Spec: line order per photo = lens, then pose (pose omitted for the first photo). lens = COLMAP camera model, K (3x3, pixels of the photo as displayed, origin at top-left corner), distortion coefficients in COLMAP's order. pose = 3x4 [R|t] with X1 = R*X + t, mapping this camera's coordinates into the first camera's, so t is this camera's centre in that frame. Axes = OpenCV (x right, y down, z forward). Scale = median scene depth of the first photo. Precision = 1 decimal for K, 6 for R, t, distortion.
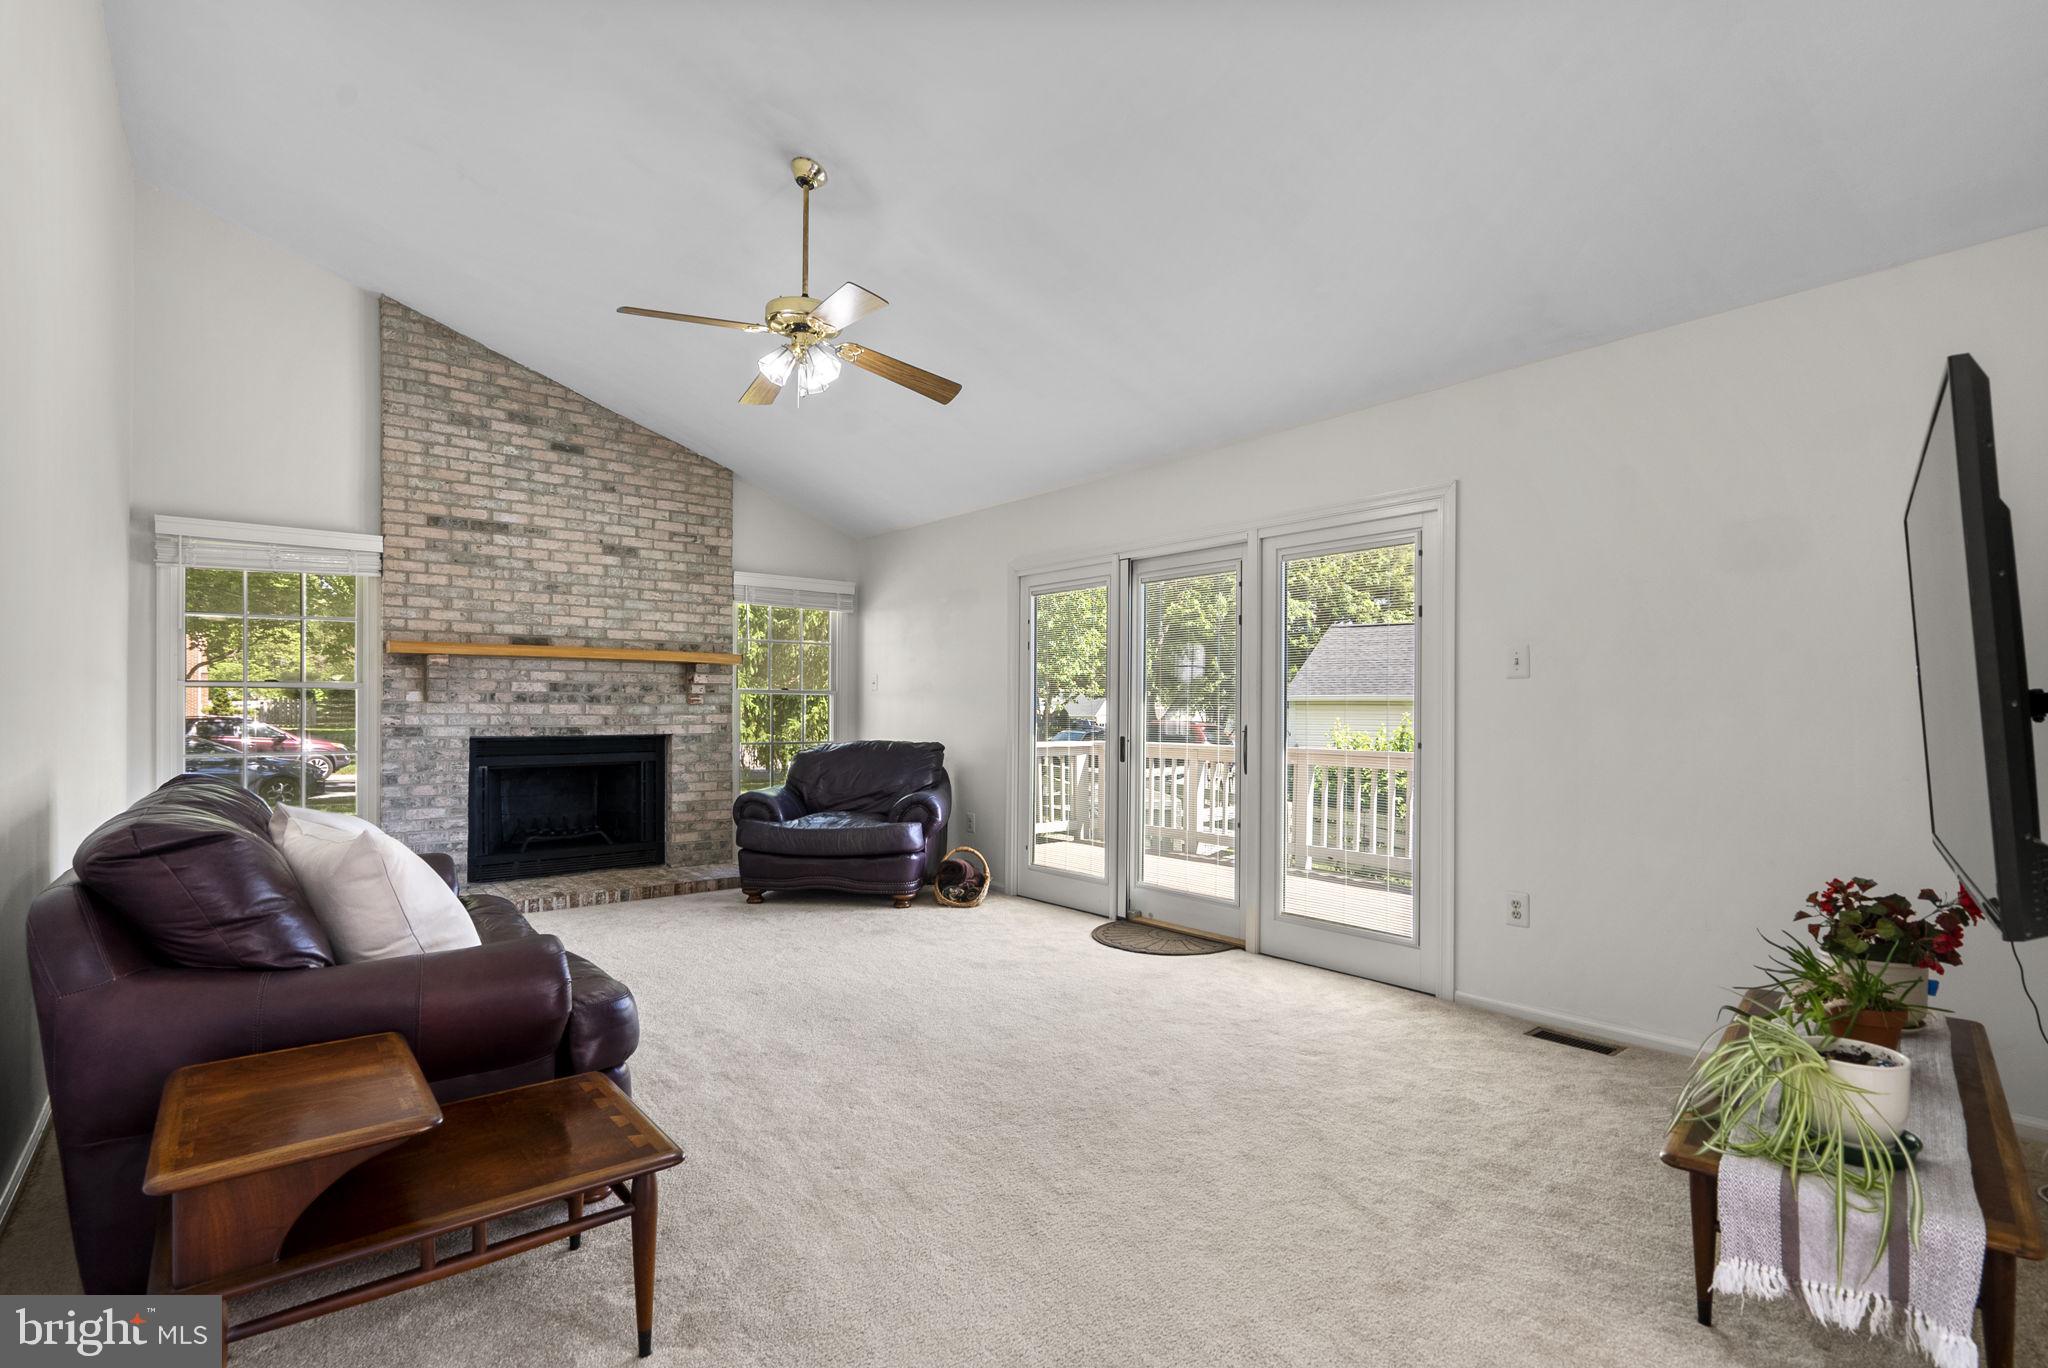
lens RADIAL K [[960.4, 0, 1038.4], [0, 960.4, 712.3], [0, 0, 1]] dist [-0.004968, 0.004113]
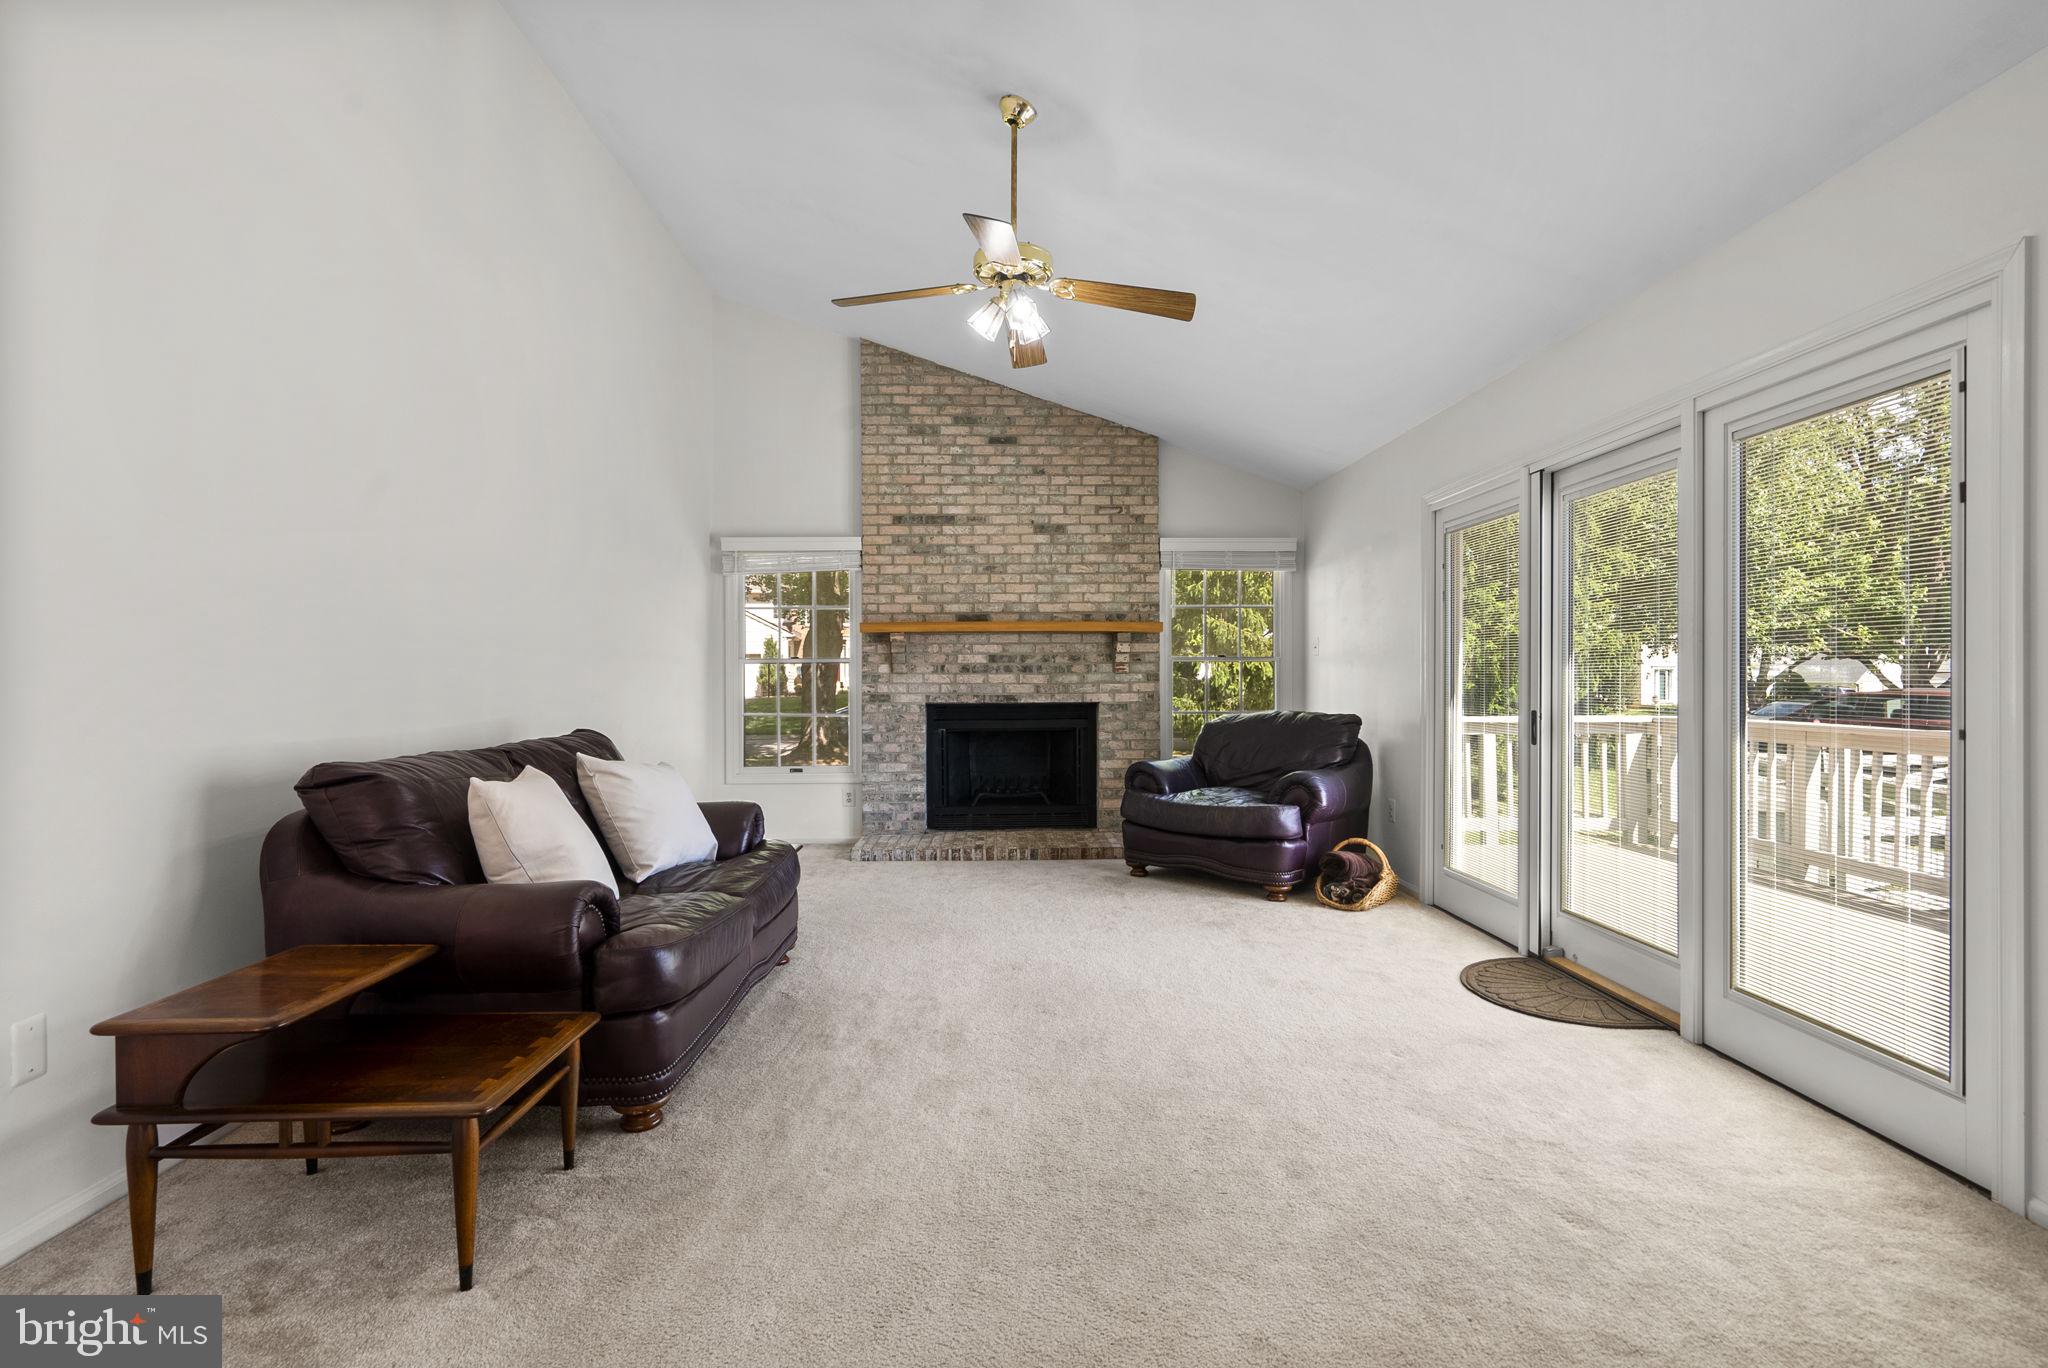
lens RADIAL K [[960.4, 0, 1026.5], [0, 960.4, 679.0], [0, 0, 1]] dist [-0.004968, 0.004113]
pose [[0.791481, -0.006282, -0.611162, 0.217216], [0.005408, 0.999980, -0.003274, 0.001208], [0.611170, -0.000714, 0.791499, 0.161778]]
